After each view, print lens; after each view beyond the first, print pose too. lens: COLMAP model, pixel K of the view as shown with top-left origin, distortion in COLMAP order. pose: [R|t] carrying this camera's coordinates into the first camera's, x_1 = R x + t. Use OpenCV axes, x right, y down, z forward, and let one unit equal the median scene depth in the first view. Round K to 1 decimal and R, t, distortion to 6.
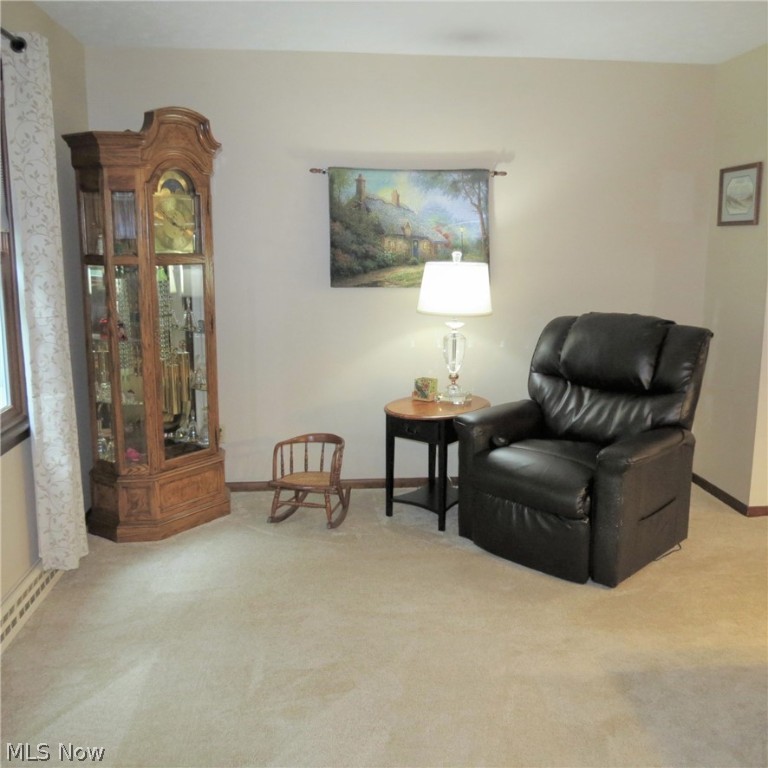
lens RADIAL K [[786.3, 0, 384.0], [0, 786.3, 384.0], [0, 0, 1]] dist [-0.010364, 0.002725]
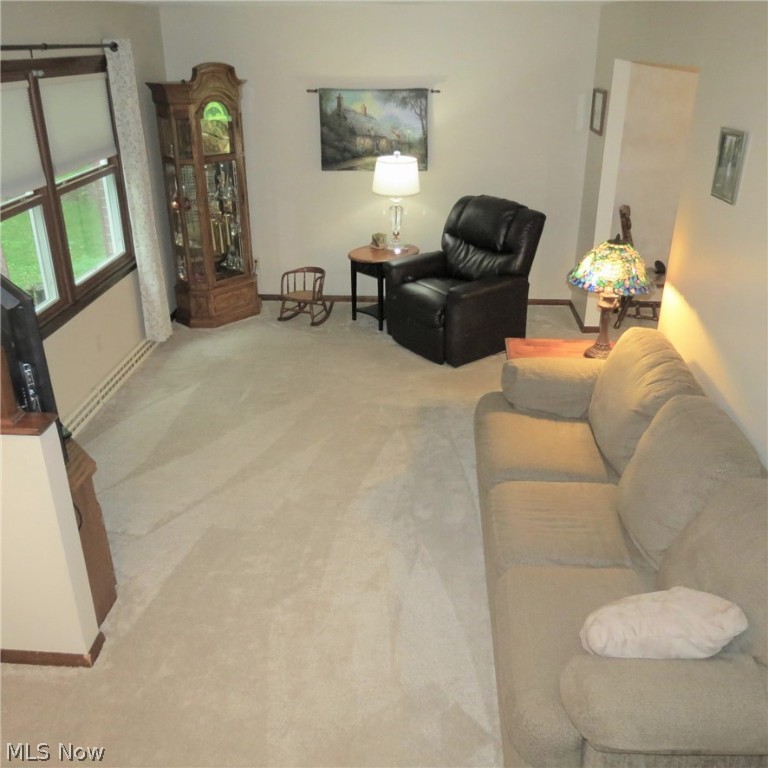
lens RADIAL K [[749.7, 0, 384.0], [0, 749.7, 384.0], [0, 0, 1]] dist [-0.005347, -0.001699]
pose [[0.987965, 0.060135, -0.142511, 0.302094], [-0.021508, 0.965792, 0.258425, -0.107447], [0.153176, -0.252250, 0.955462, -0.509594]]
